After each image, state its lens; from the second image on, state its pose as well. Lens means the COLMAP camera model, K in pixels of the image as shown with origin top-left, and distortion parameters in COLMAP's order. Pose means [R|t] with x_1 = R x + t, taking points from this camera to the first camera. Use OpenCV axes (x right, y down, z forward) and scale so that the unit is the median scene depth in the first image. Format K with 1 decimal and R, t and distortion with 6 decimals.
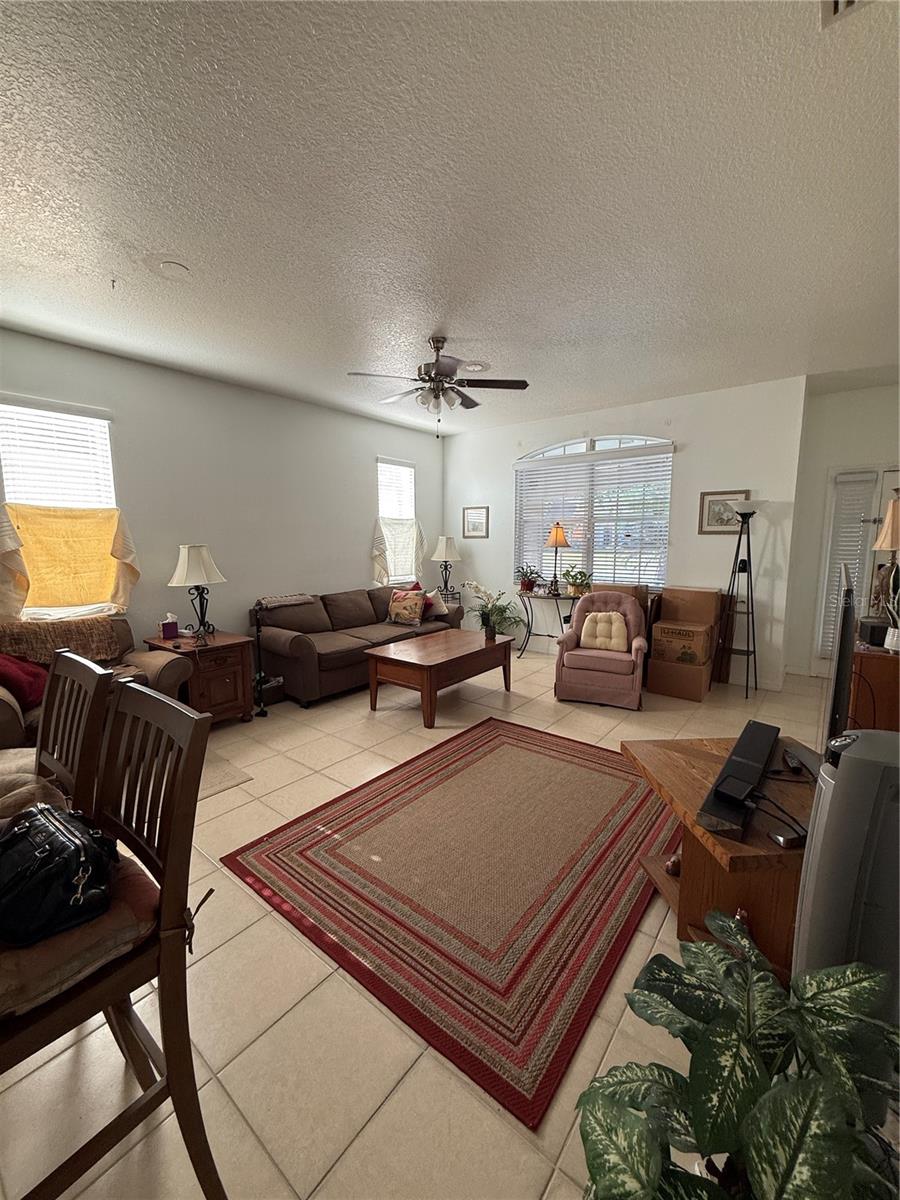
lens RADIAL K [[477.2, 0, 447.5], [0, 477.2, 600.6], [0, 0, 1]] dist [-0.002489, 0.000390]
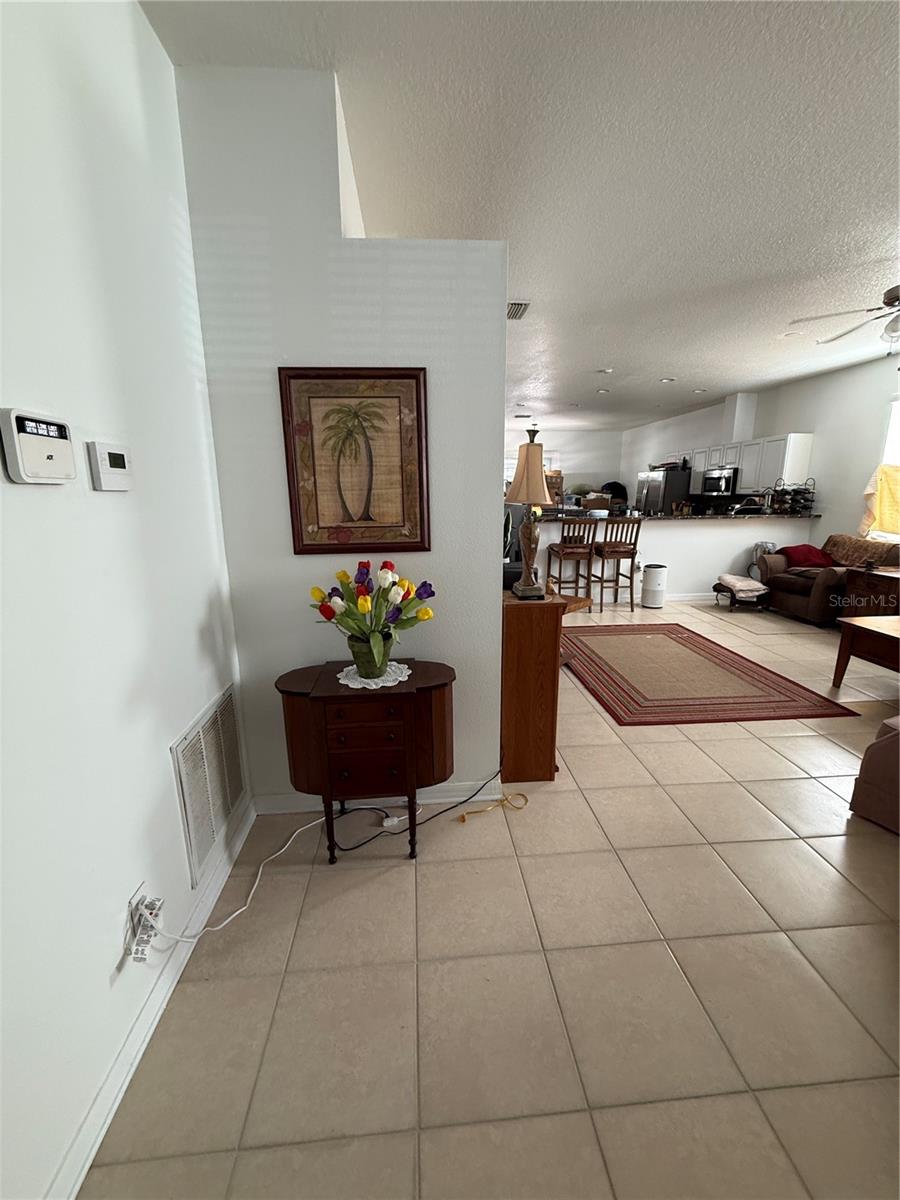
lens RADIAL K [[477.2, 0, 447.7], [0, 477.2, 601.0], [0, 0, 1]] dist [-0.002489, 0.000390]
pose [[-0.730681, 0.160430, -0.663602, 1.035766], [-0.081985, 0.944346, 0.318574, -0.126572], [0.677778, 0.287182, -0.676863, 0.962098]]
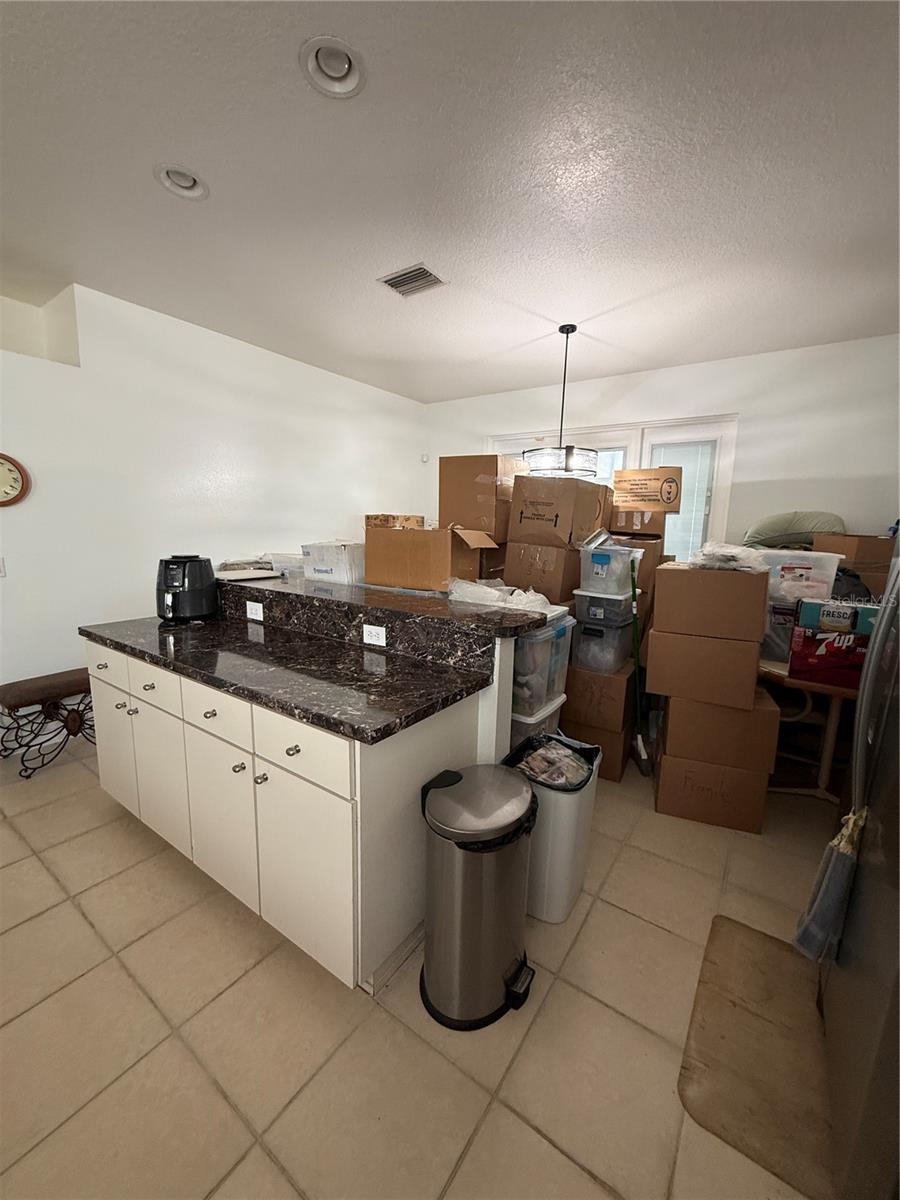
lens RADIAL K [[477.2, 0, 448.3], [0, 477.2, 597.4], [0, 0, 1]] dist [-0.002489, 0.000390]
pose [[-0.998023, -0.006908, -0.062468, -0.822187], [-0.024473, 0.958208, 0.285023, -0.030637], [0.057888, 0.285988, -0.956483, 0.225554]]
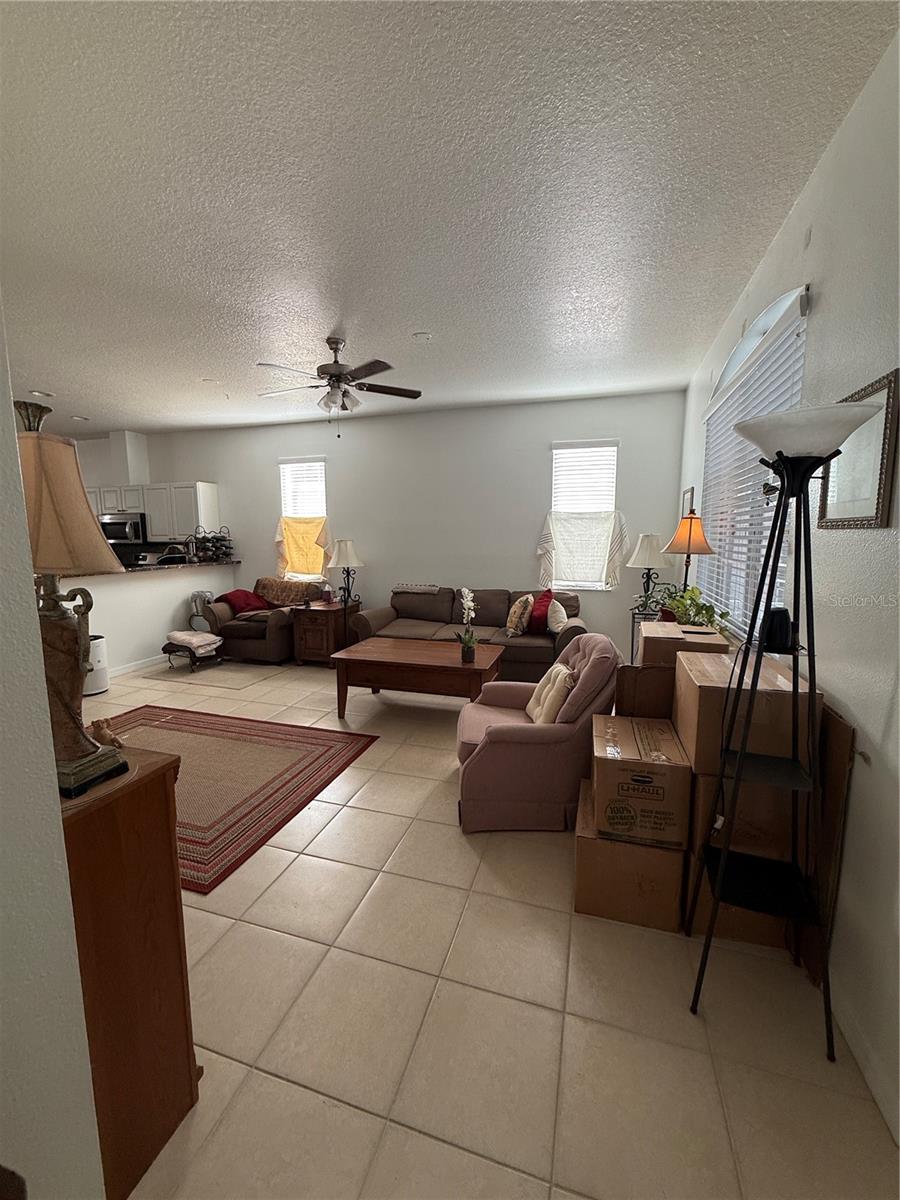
lens RADIAL K [[477.2, 0, 451.7], [0, 477.2, 600.1], [0, 0, 1]] dist [-0.002489, 0.000390]
pose [[0.369411, 0.127258, -0.920511, 0.878734], [-0.122949, 0.988564, 0.087325, -0.096943], [0.921096, 0.080917, 0.380833, 0.722497]]
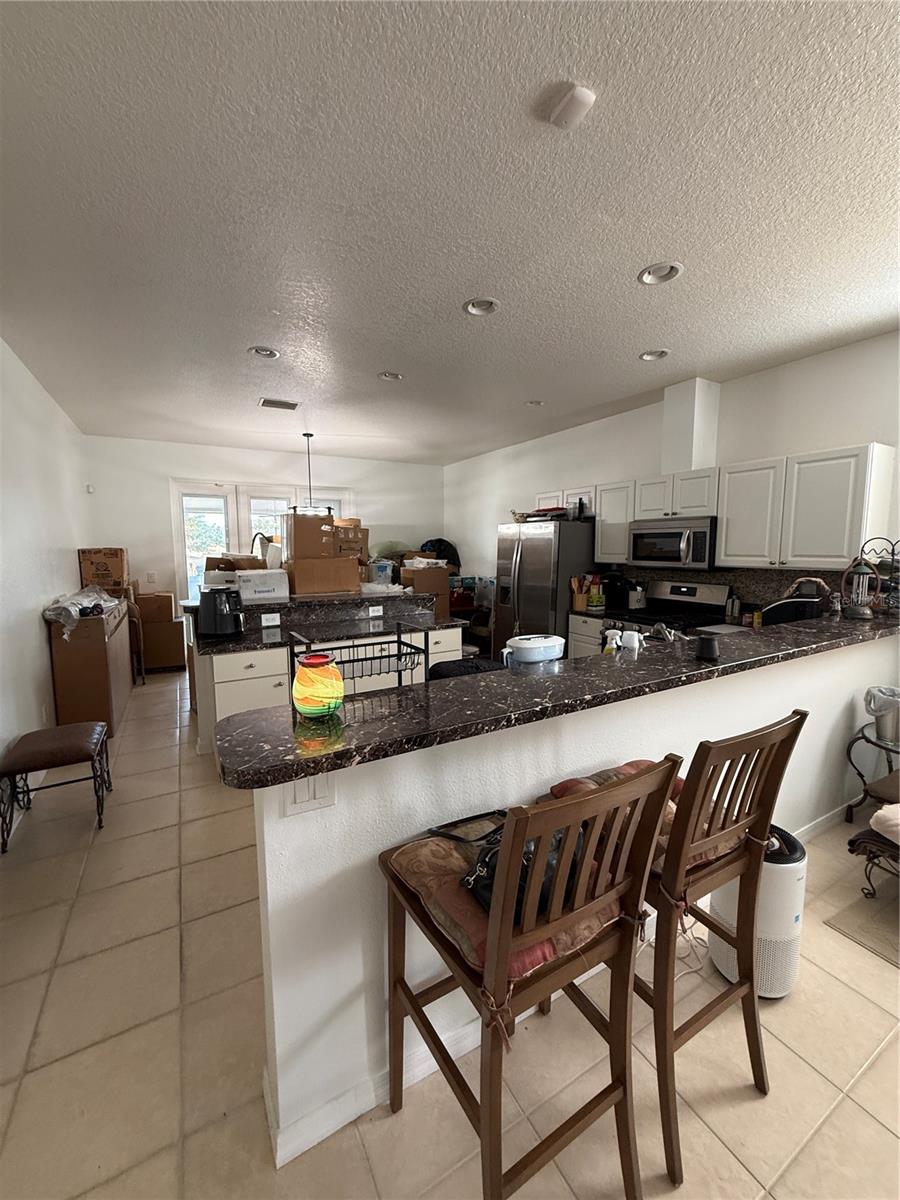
lens RADIAL K [[477.2, 0, 453.9], [0, 477.2, 597.7], [0, 0, 1]] dist [-0.002489, 0.000390]
pose [[-0.364614, 0.110768, -0.924547, 0.057734], [-0.115291, 0.979889, 0.162866, -0.058282], [0.923994, 0.165975, -0.344511, 0.249423]]
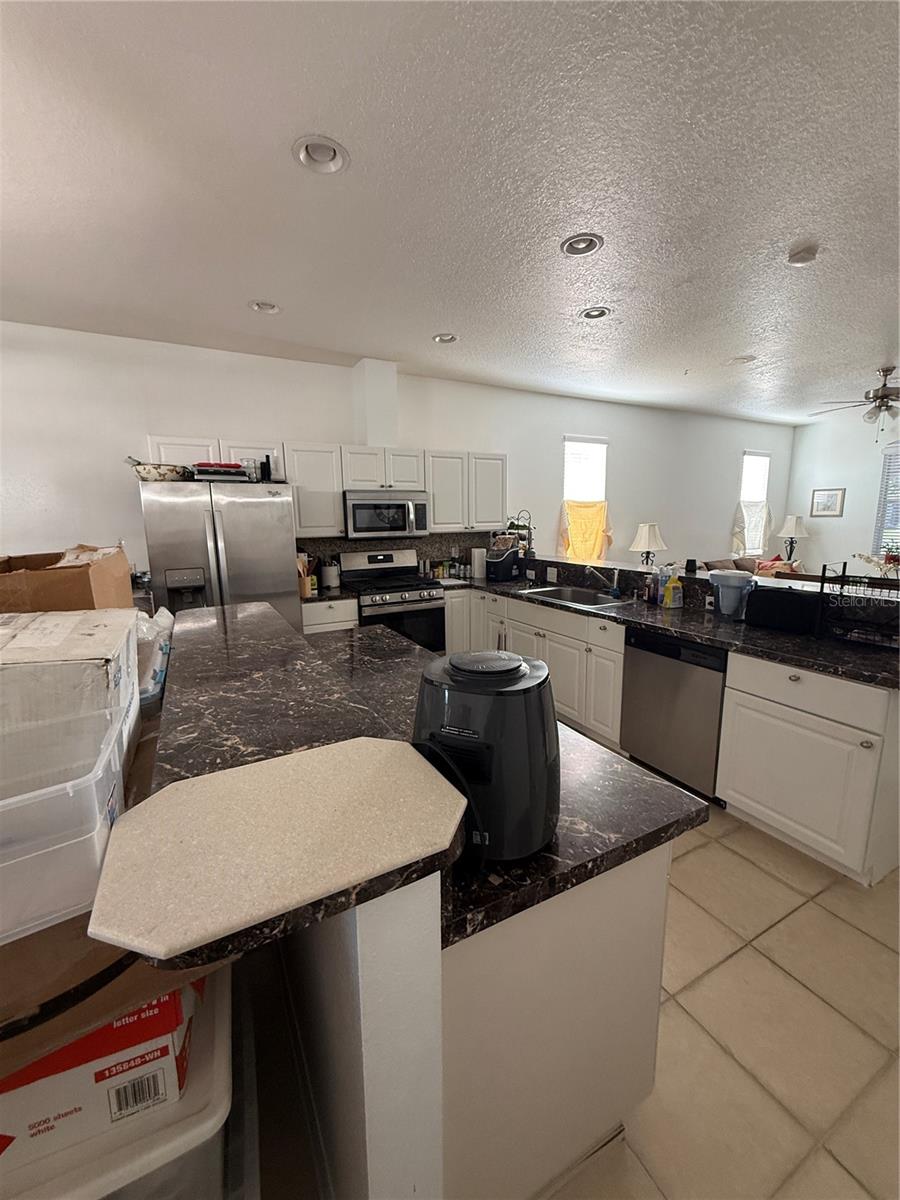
lens RADIAL K [[477.2, 0, 444.9], [0, 477.2, 596.2], [0, 0, 1]] dist [-0.002489, 0.000390]
pose [[0.916033, 0.058668, -0.396790, -0.478589], [-0.043688, 0.997953, 0.046695, 0.063619], [0.398717, -0.025439, 0.916721, -0.594515]]
